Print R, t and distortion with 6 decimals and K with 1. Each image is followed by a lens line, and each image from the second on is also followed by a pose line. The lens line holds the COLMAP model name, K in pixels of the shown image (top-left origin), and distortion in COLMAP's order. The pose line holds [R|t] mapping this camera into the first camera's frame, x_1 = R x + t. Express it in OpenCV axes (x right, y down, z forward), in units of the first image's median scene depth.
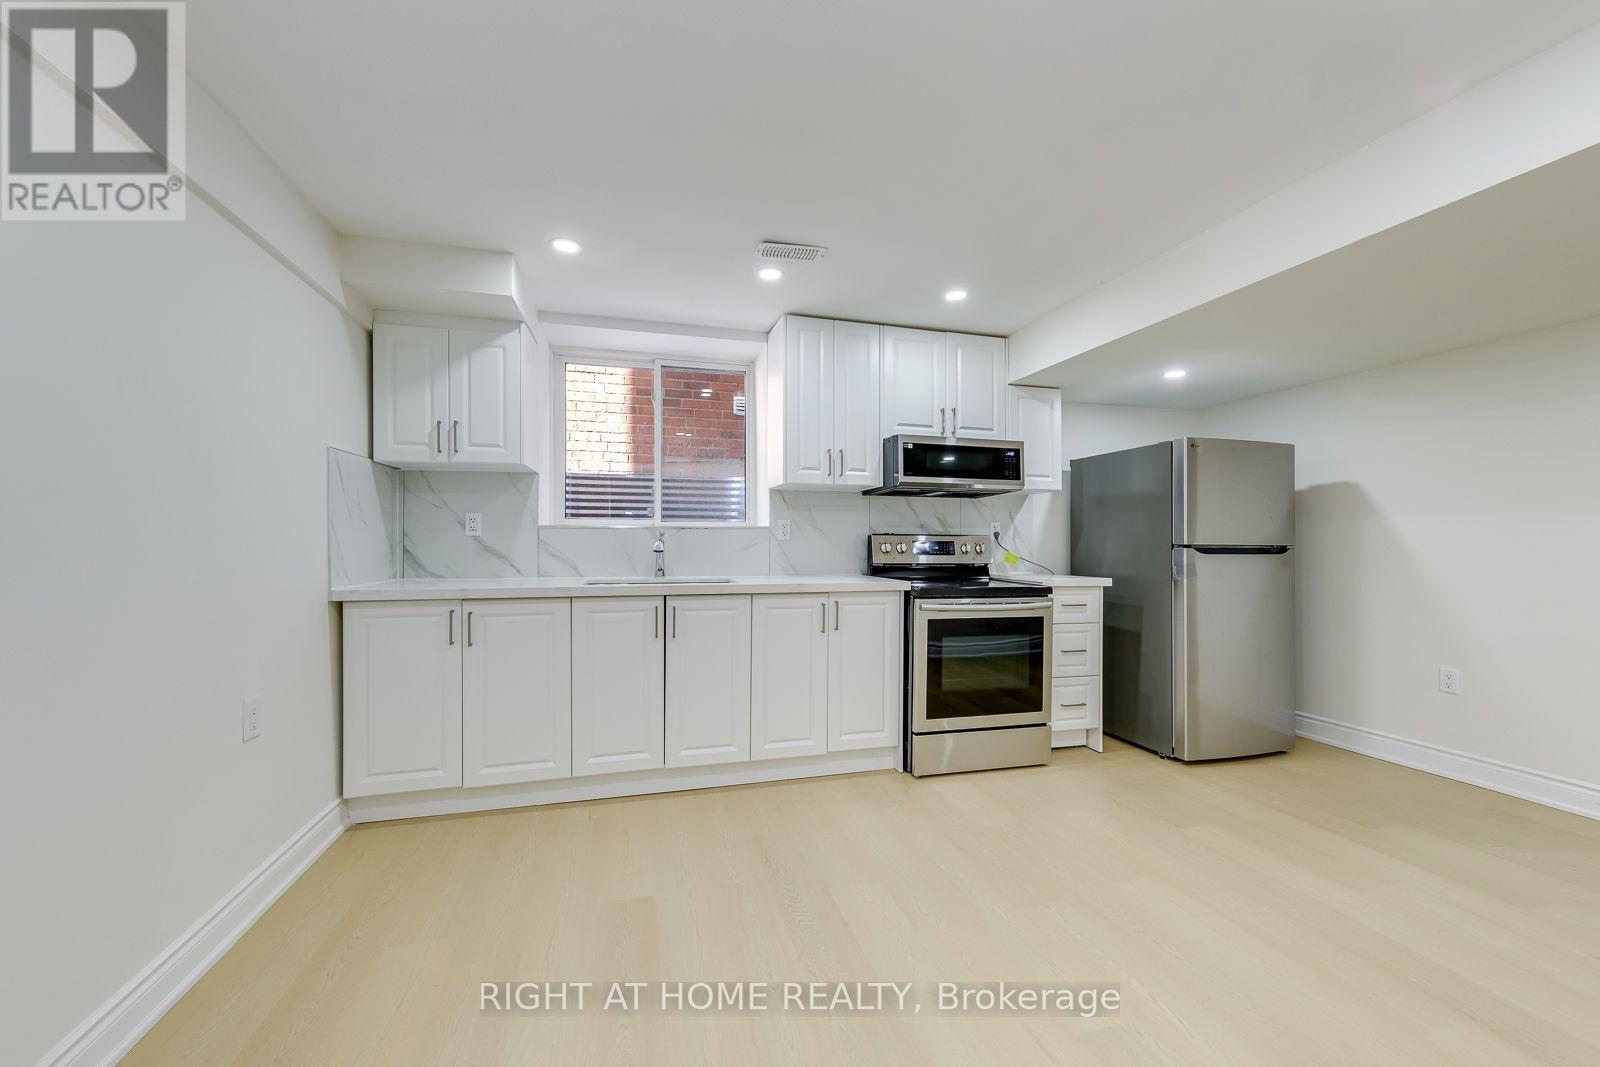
lens RADIAL K [[605.3, 0, 794.3], [0, 605.3, 539.8], [0, 0, 1]] dist [0.001134, -0.000262]
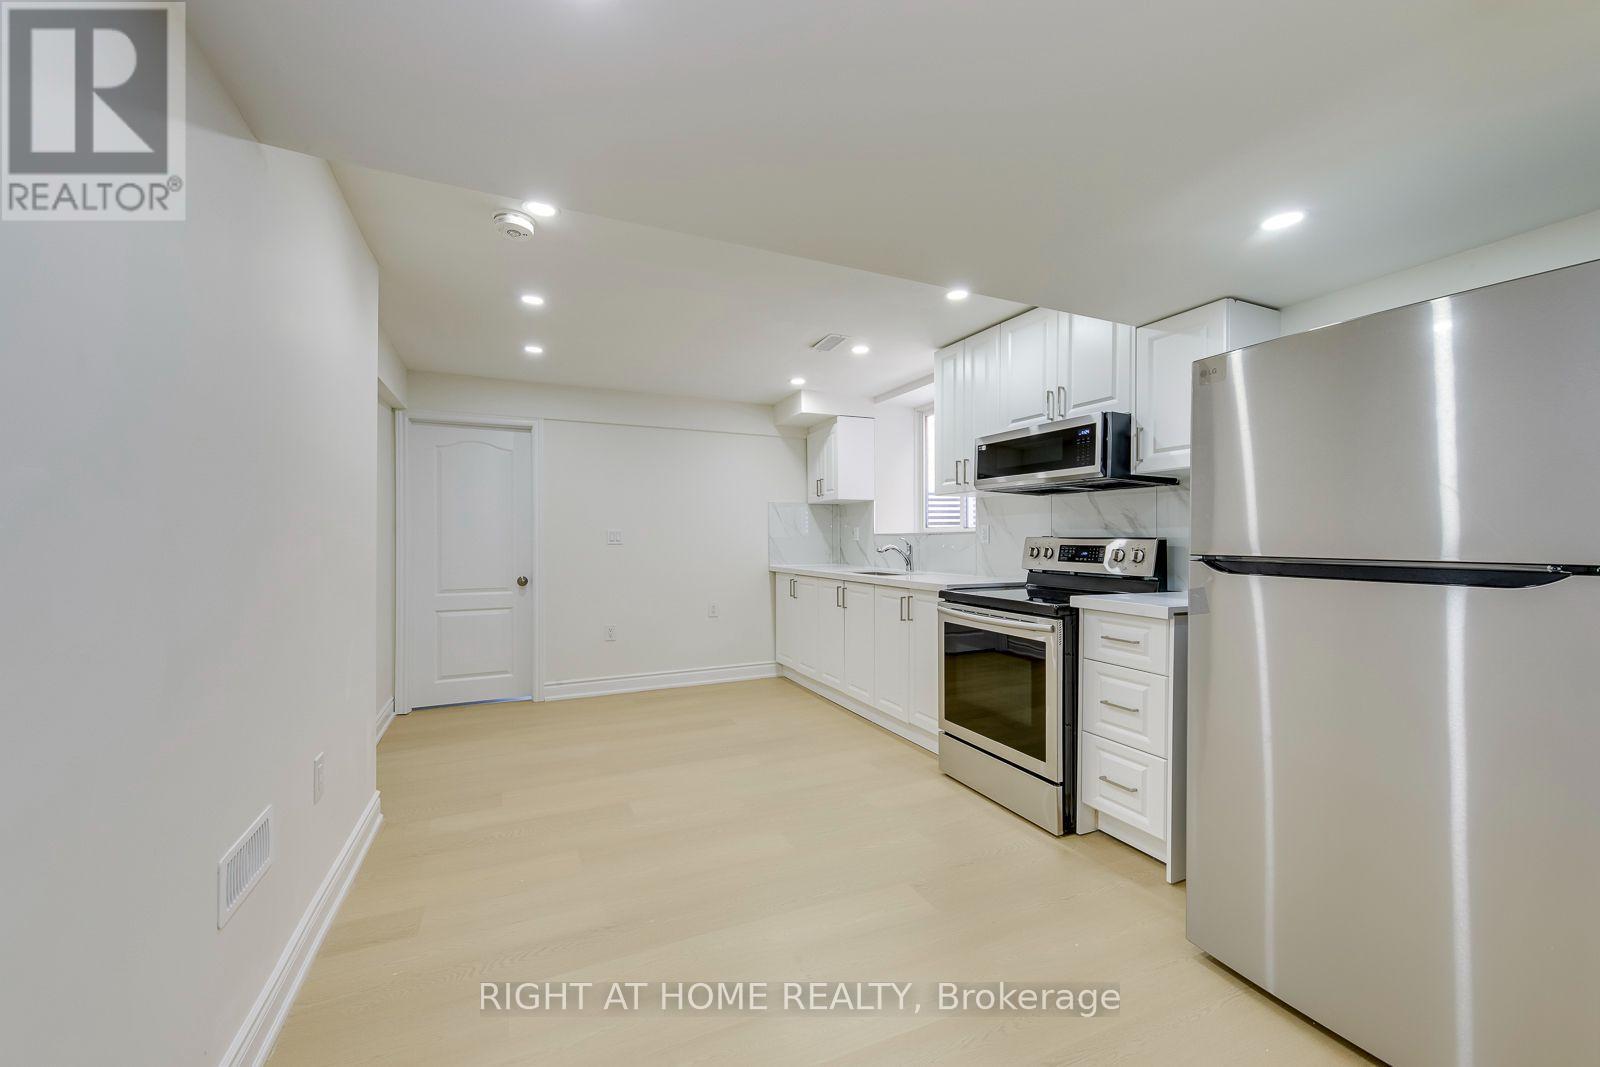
lens RADIAL K [[620.8, 0, 797.2], [0, 620.8, 538.4], [0, 0, 1]] dist [0.000064, -0.000028]
pose [[0.162113, -0.005617, -0.986756, 1.122756], [0.003200, 0.999982, -0.005167, -0.004556], [0.986767, -0.002320, 0.162128, 0.535671]]
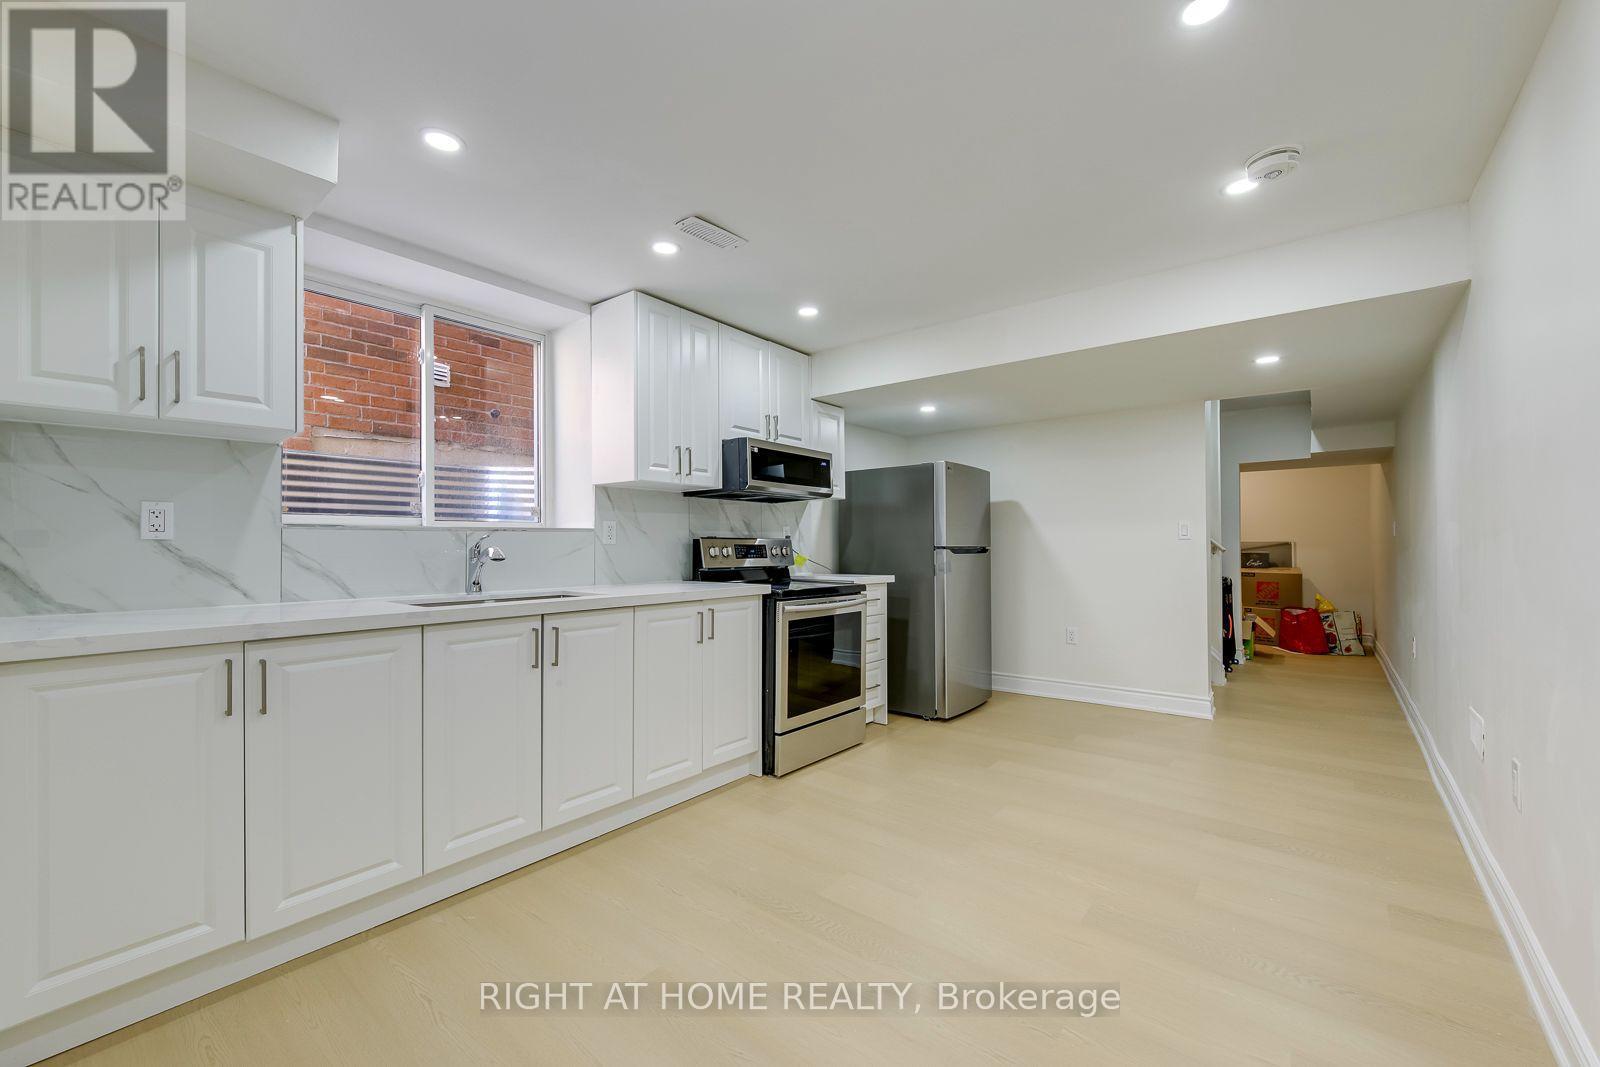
lens RADIAL K [[640.4, 0, 794.8], [0, 640.4, 540.1], [0, 0, 1]] dist [0.000240, -0.000125]
pose [[0.812419, -0.000754, 0.583074, -0.372020], [0.003253, 0.999989, -0.003239, -0.001865], [-0.583066, 0.004528, 0.812412, 0.100510]]
